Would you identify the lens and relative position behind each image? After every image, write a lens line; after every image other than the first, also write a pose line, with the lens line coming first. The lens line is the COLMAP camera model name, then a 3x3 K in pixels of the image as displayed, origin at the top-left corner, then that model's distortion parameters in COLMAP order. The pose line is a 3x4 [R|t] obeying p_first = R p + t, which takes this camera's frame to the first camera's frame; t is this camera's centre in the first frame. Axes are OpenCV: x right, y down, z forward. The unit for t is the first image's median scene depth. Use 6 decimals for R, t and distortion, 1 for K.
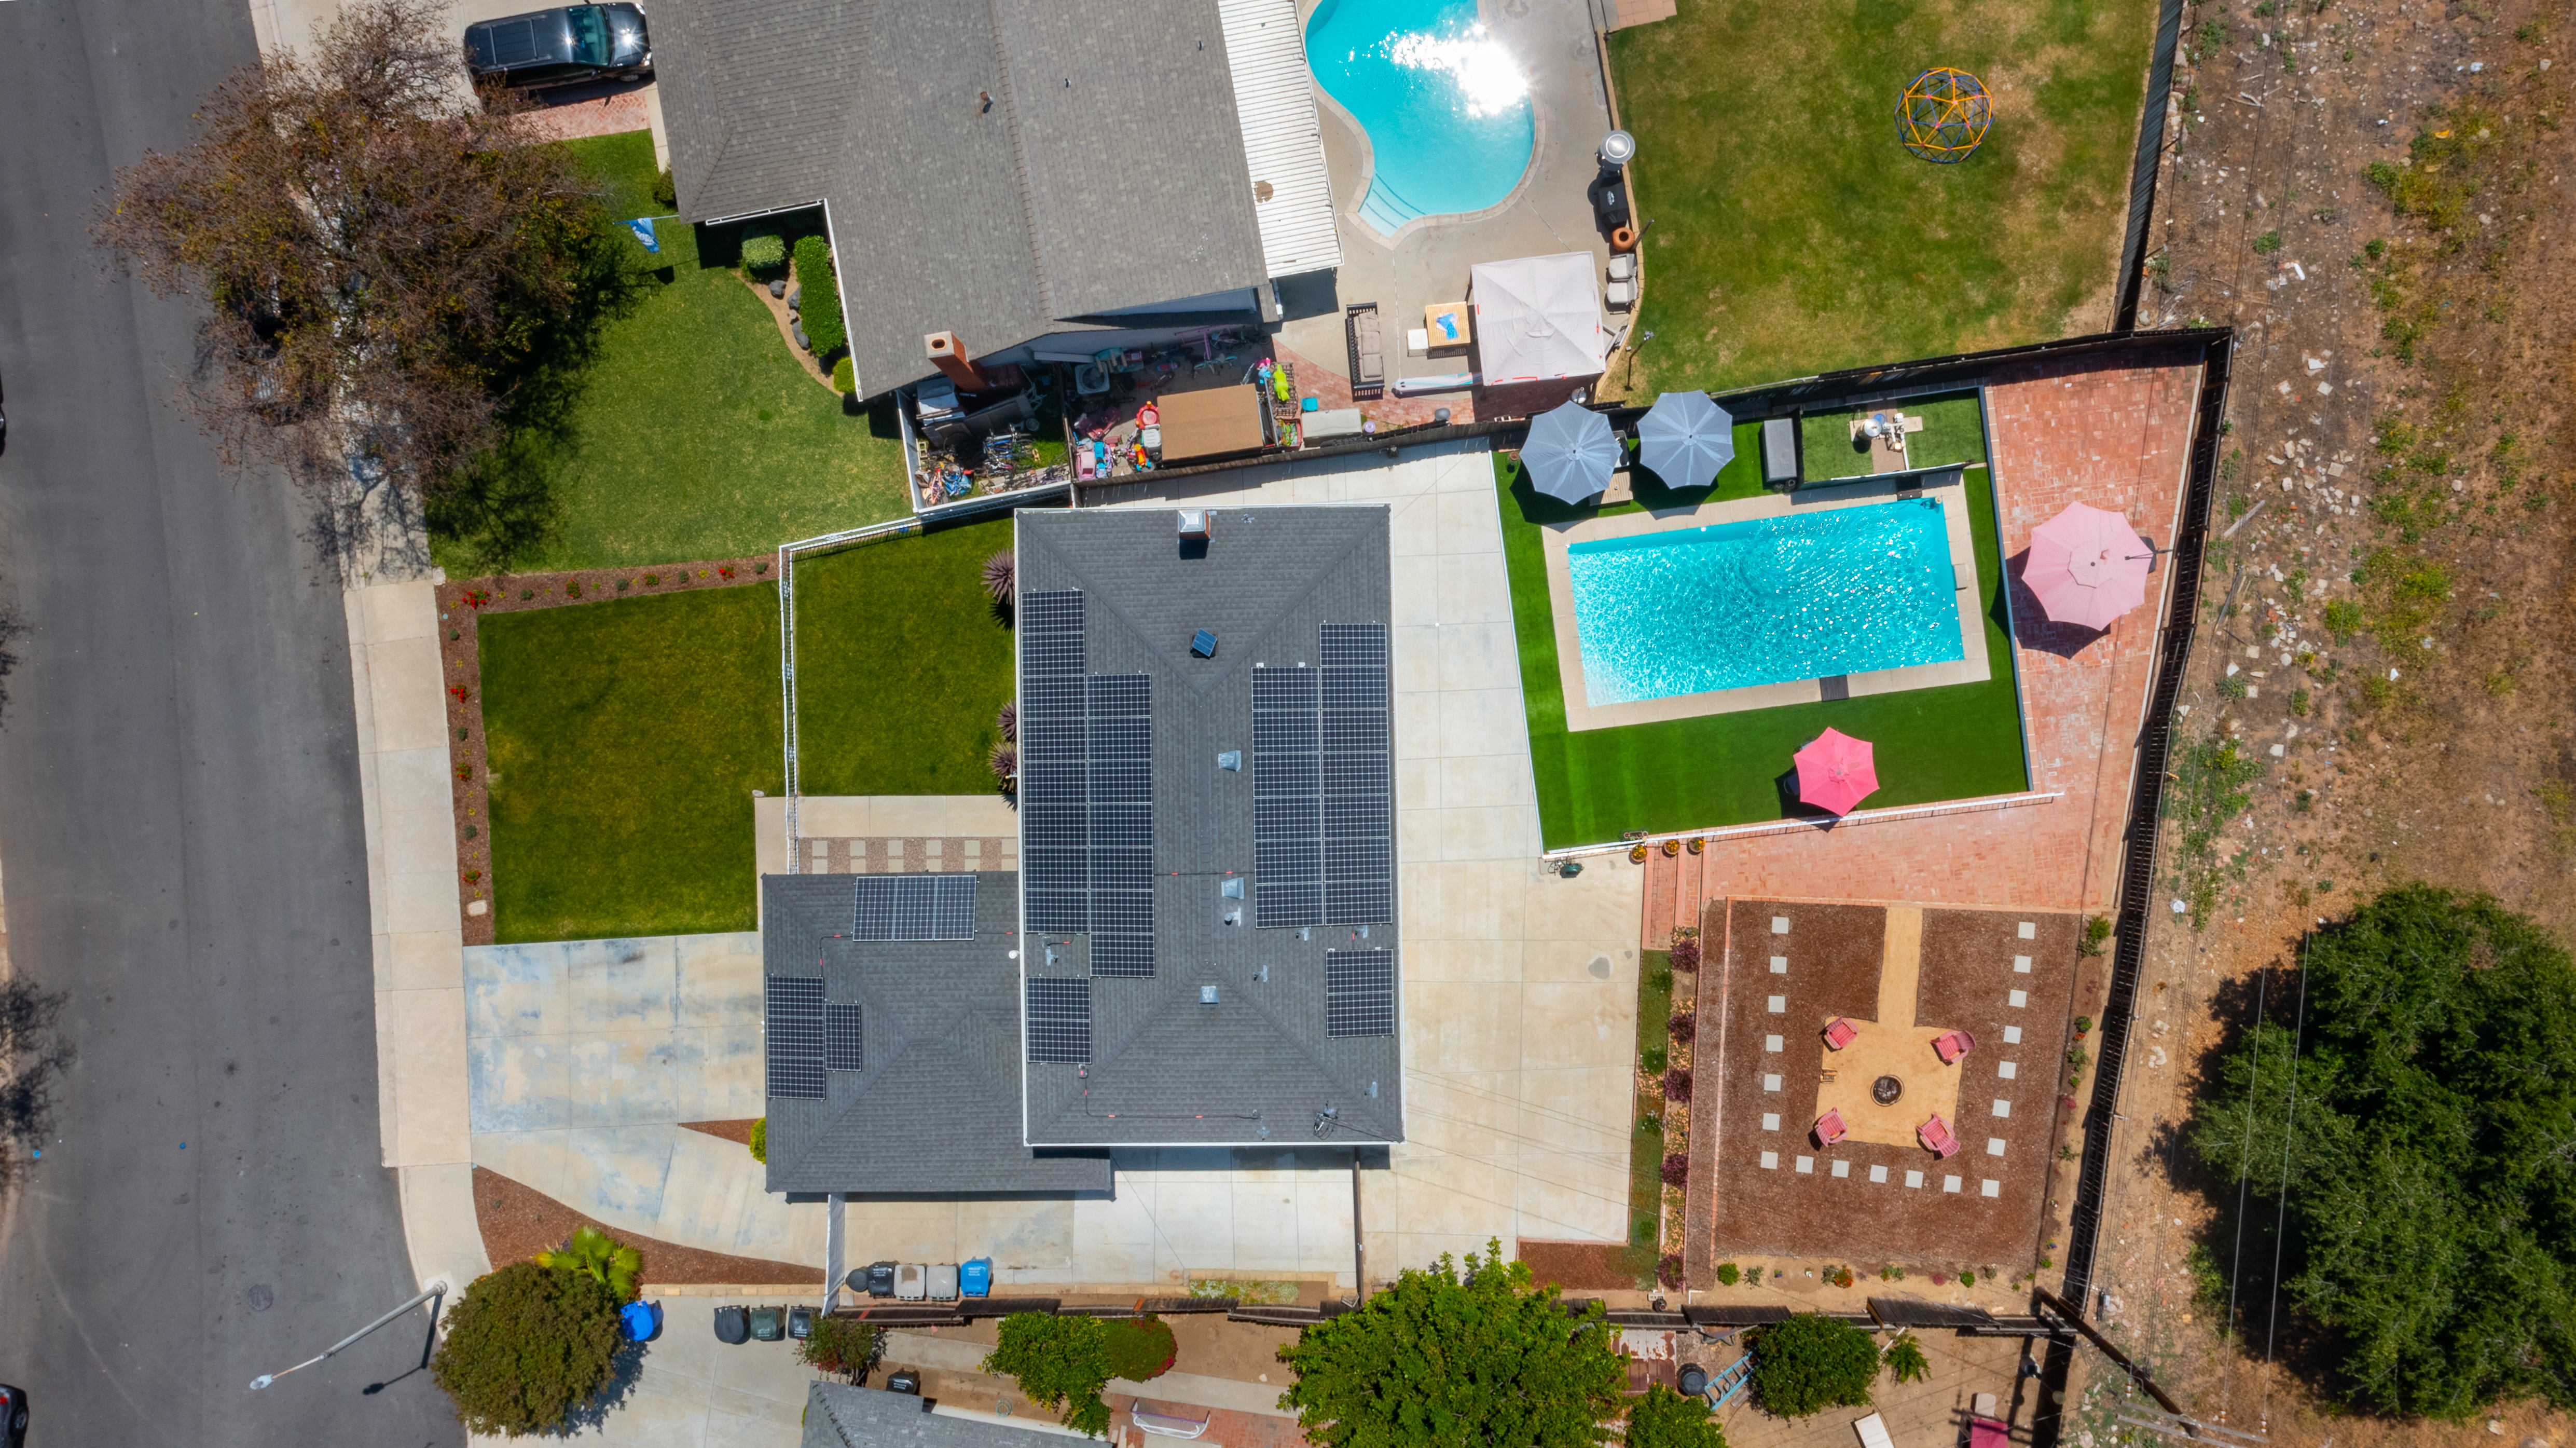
lens RADIAL K [[2057.4, 0, 1288.0], [0, 2057.4, 724.0], [0, 0, 1]] dist [-0.021798, 0.010426]
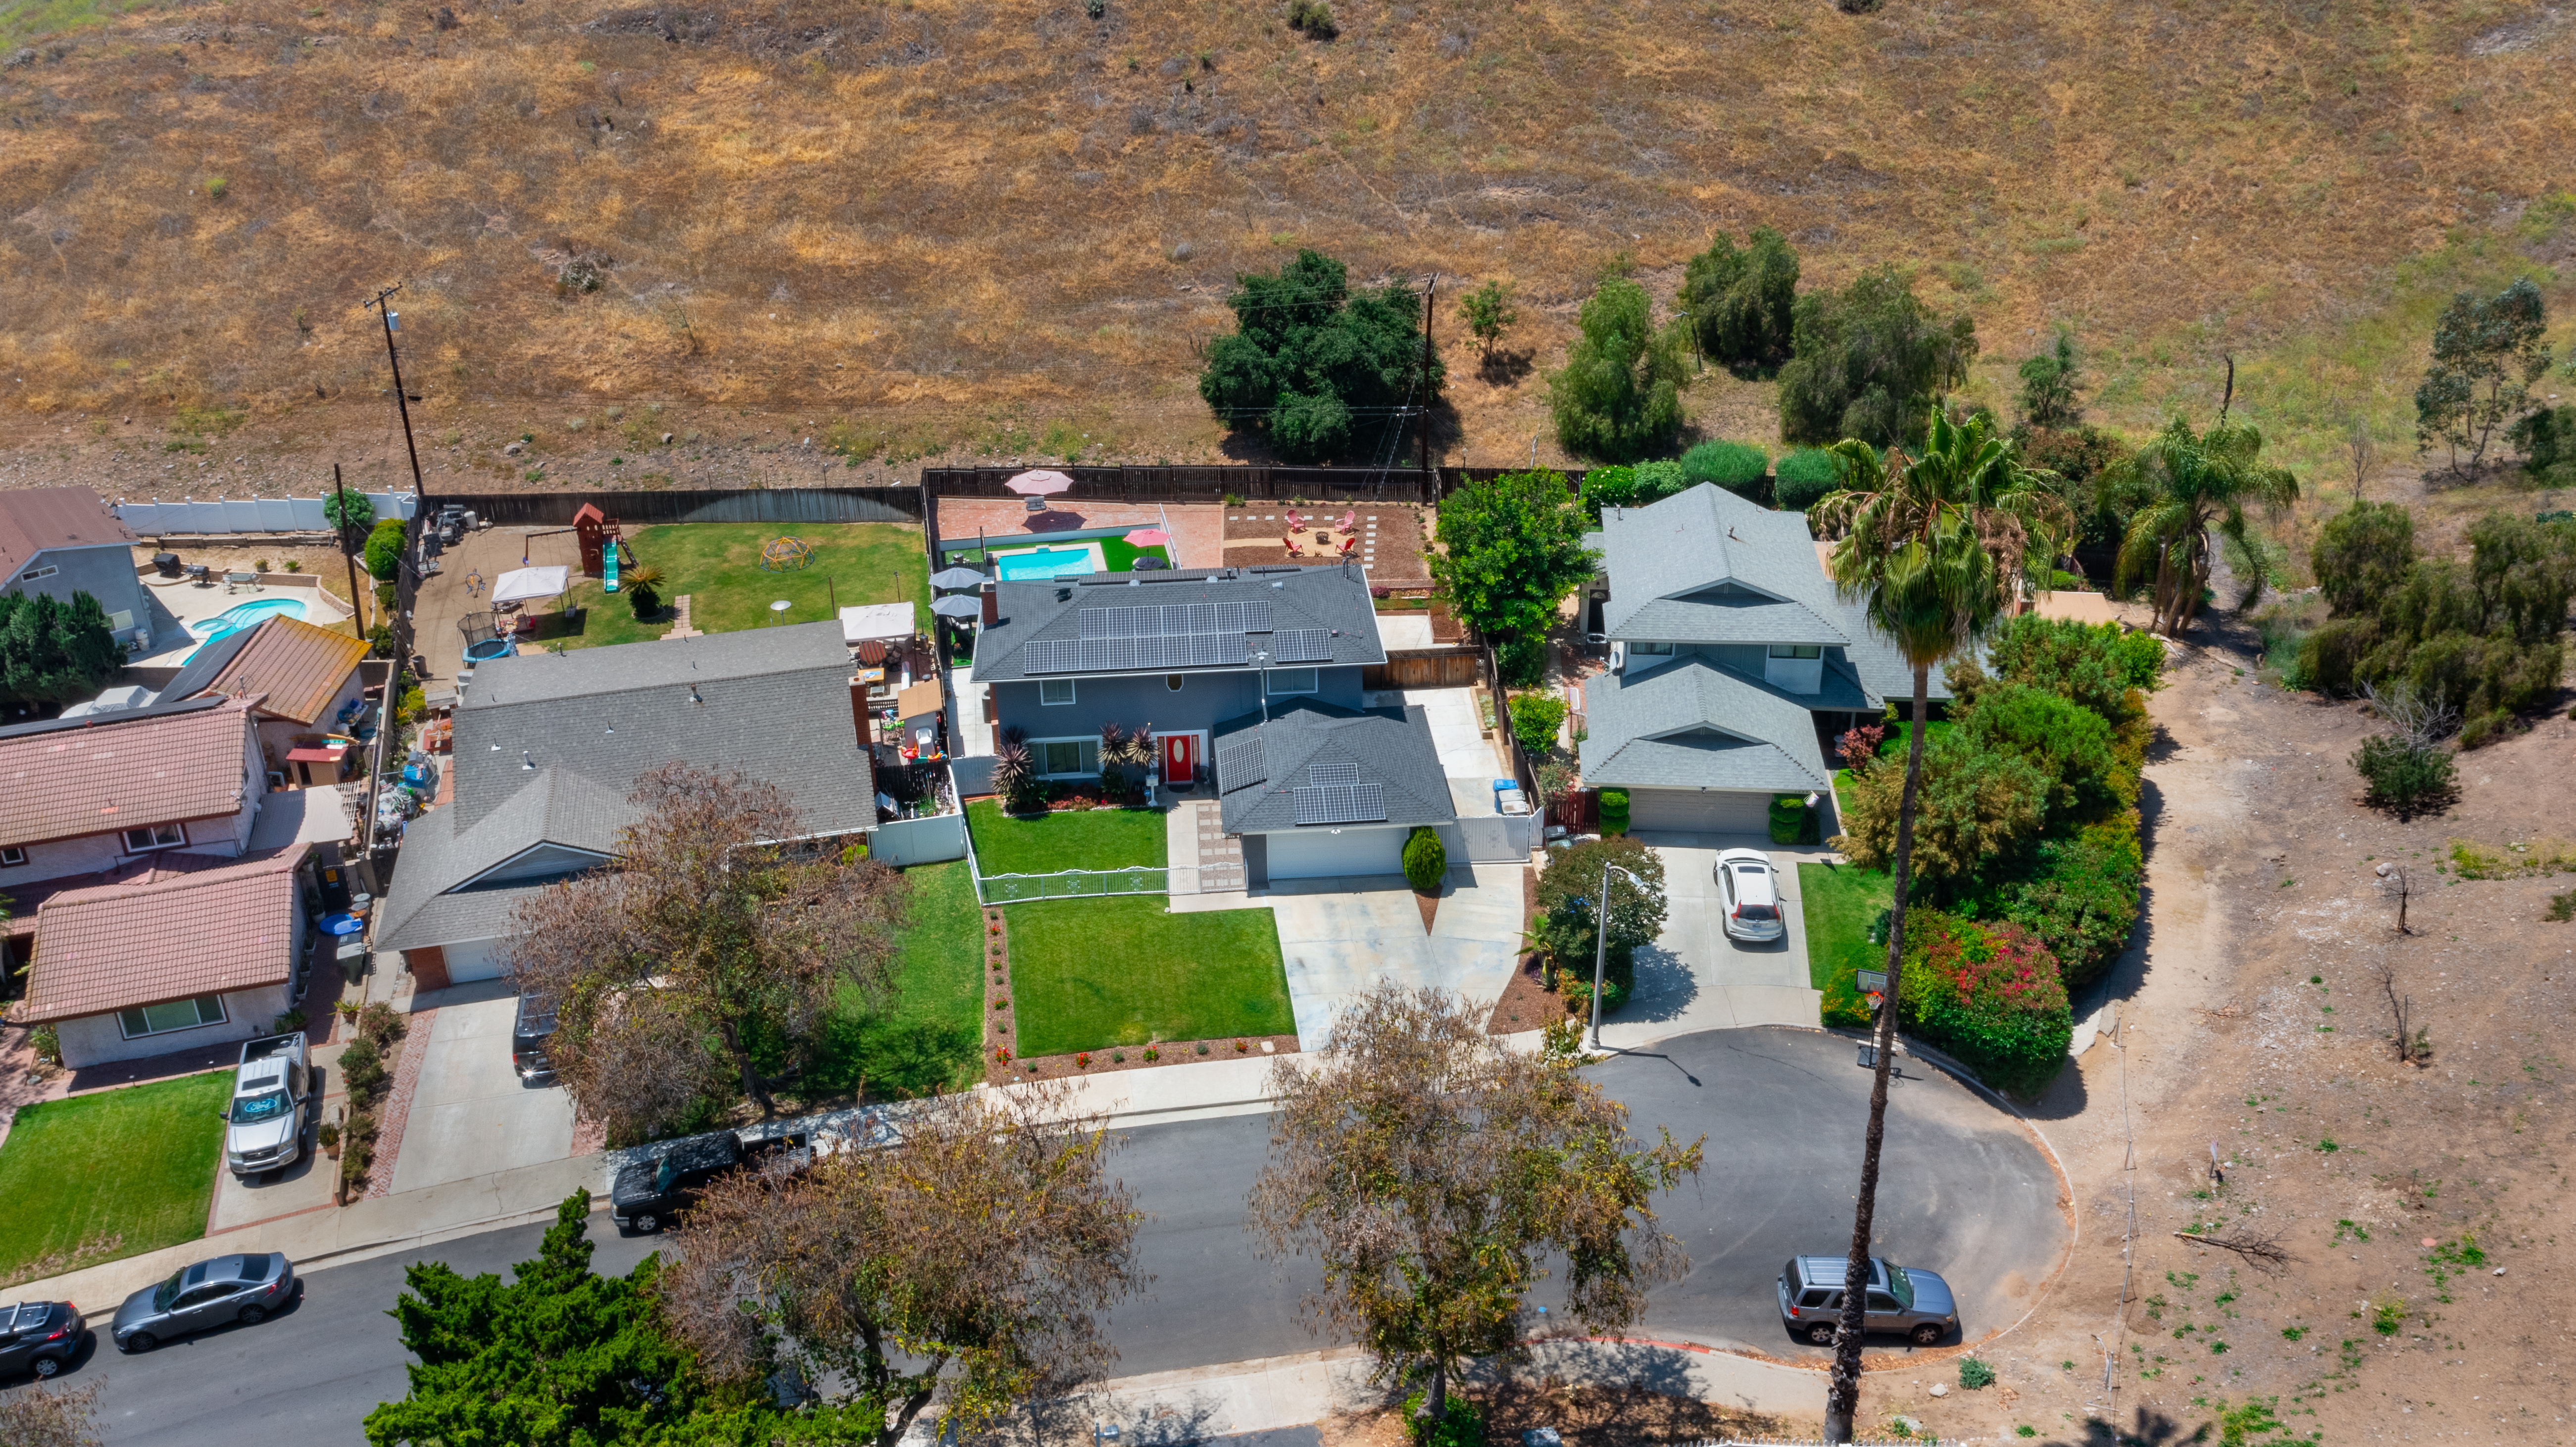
lens RADIAL K [[2135.7, 0, 1232.5], [0, 2135.7, 716.1], [0, 0, 1]] dist [-0.016024, -0.000090]
pose [[-0.034517, -0.434880, 0.899827, -1.469009], [0.999402, -0.016841, 0.030197, 0.037715], [0.002021, 0.900331, 0.435201, 0.313698]]
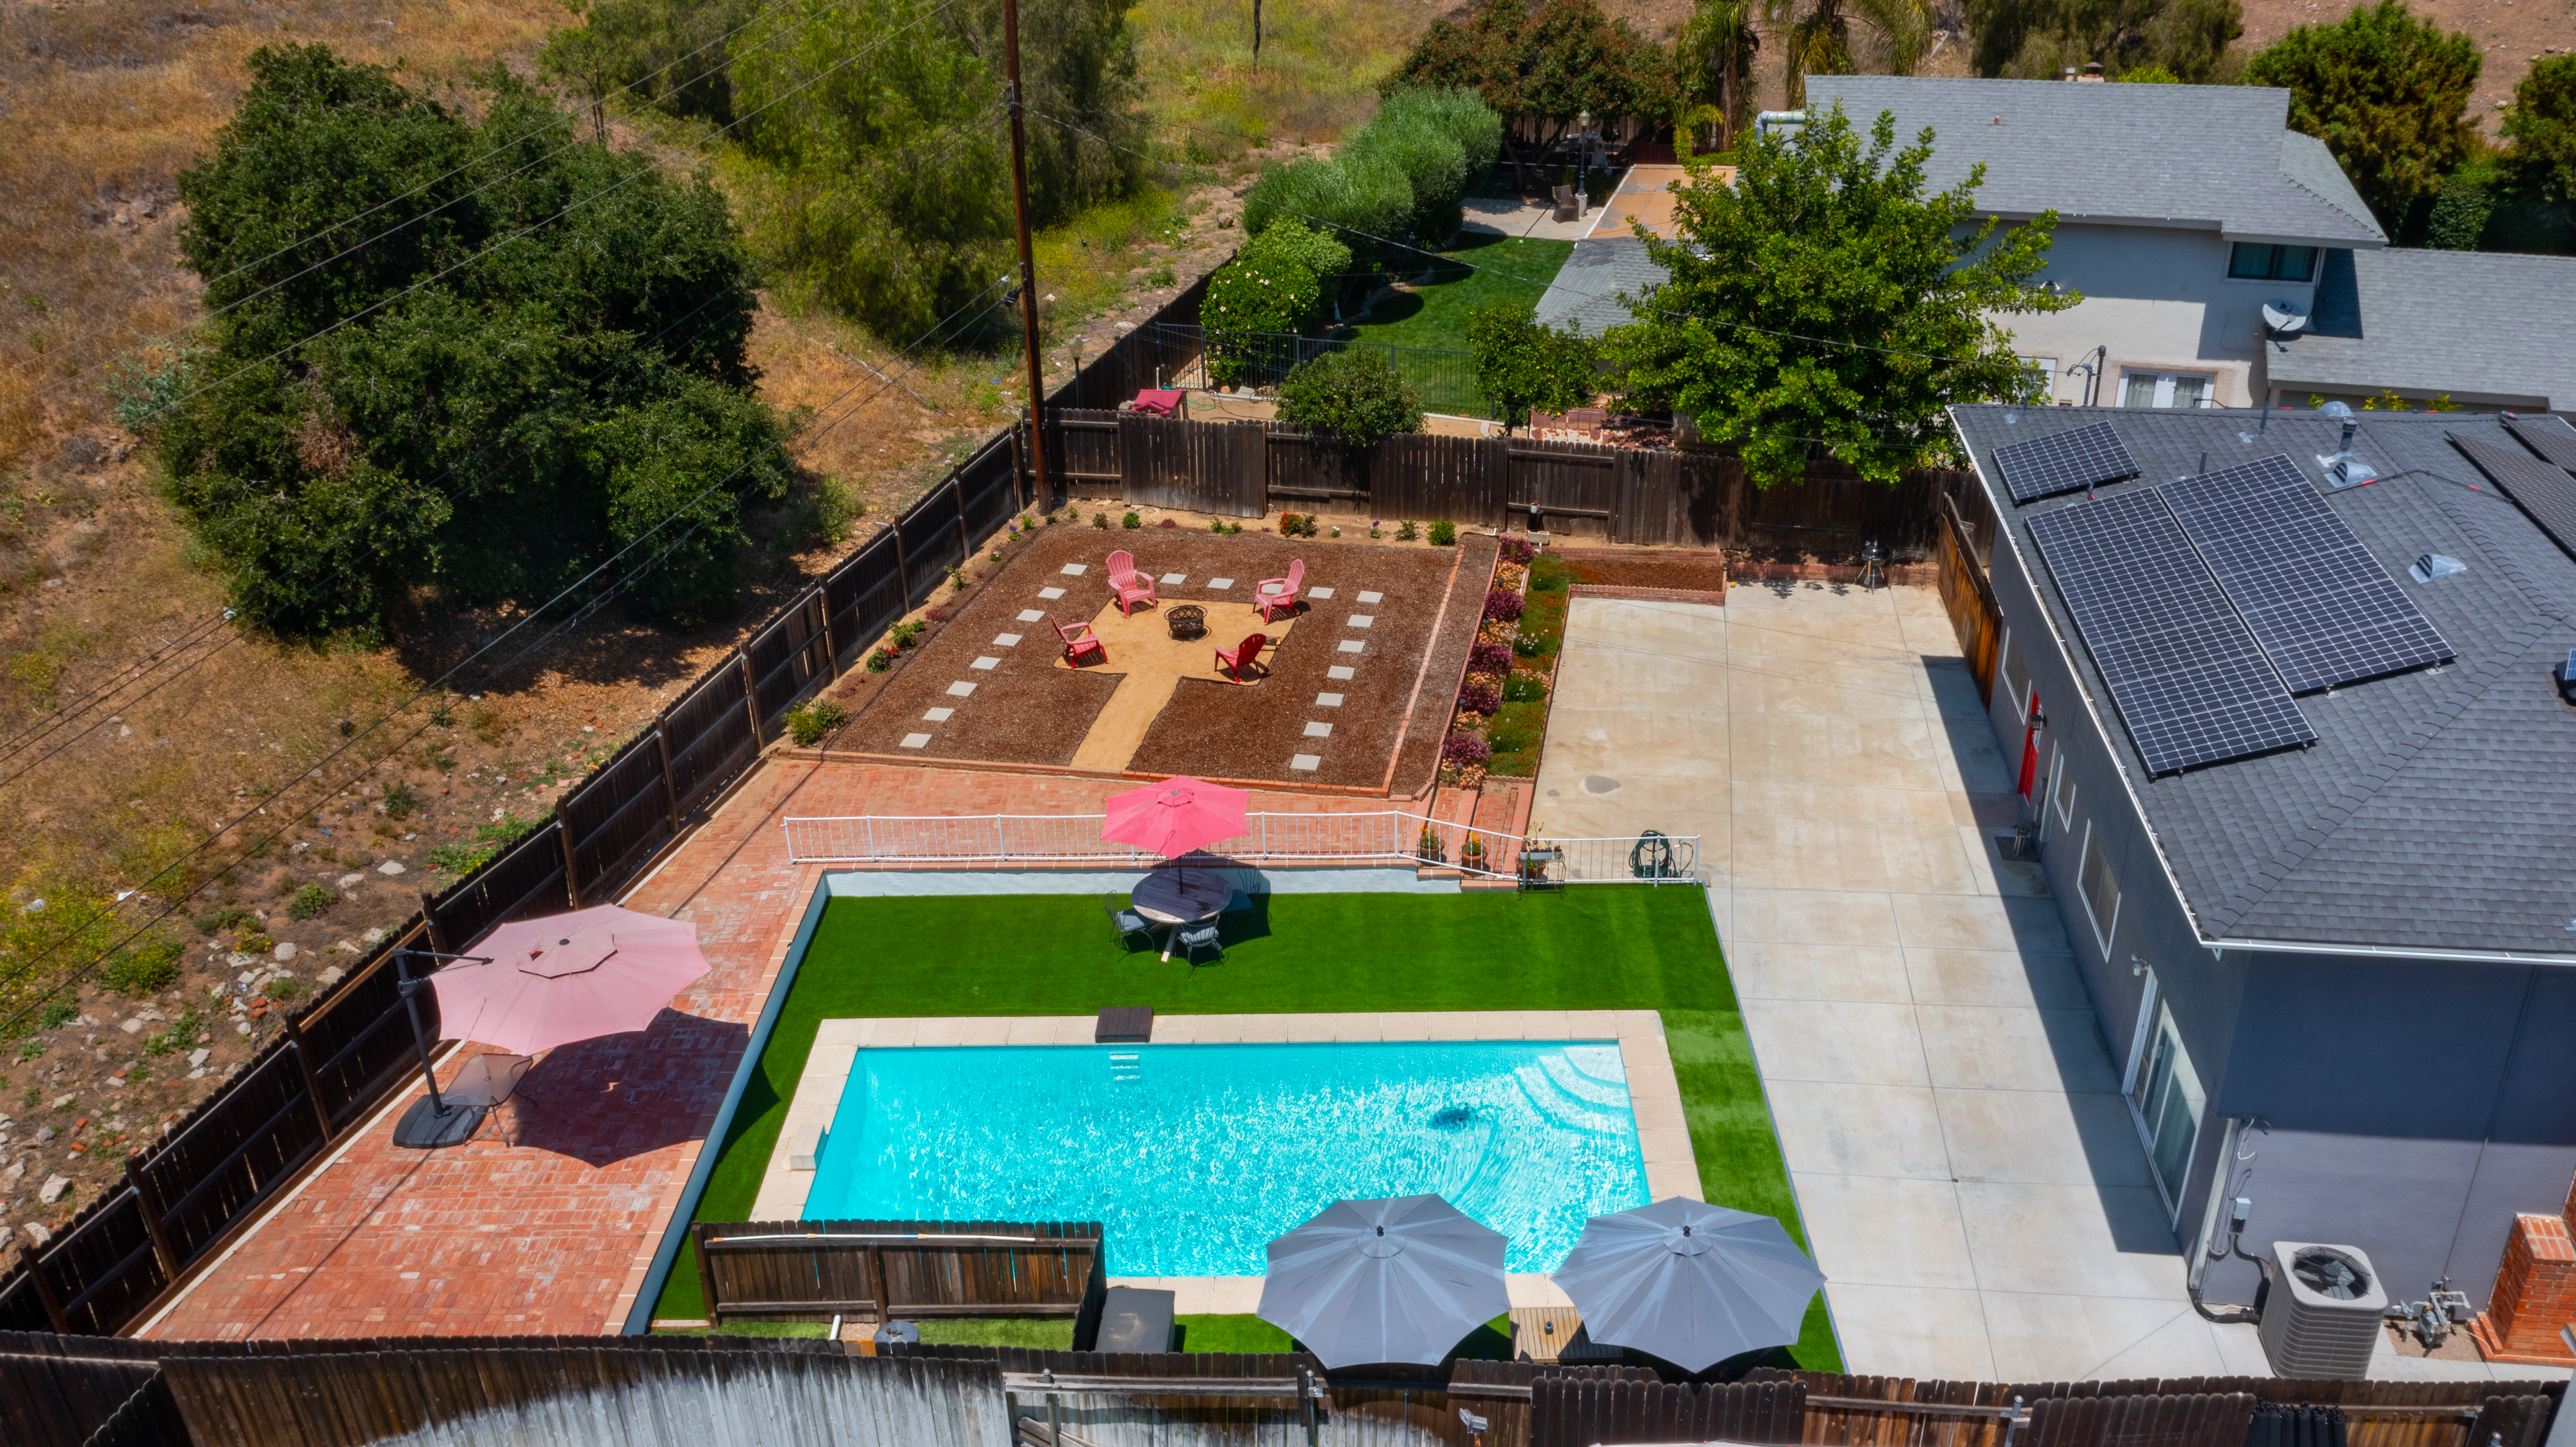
lens RADIAL K [[2057.0, 0, 1288.0], [0, 2057.0, 723.5], [0, 0, 1]] dist [-0.021798, 0.010426]
pose [[-0.987875, -0.017473, 0.154264, 0.152249], [0.145965, -0.443029, 0.884545, -0.429961], [0.052888, 0.896337, 0.440208, 0.725864]]
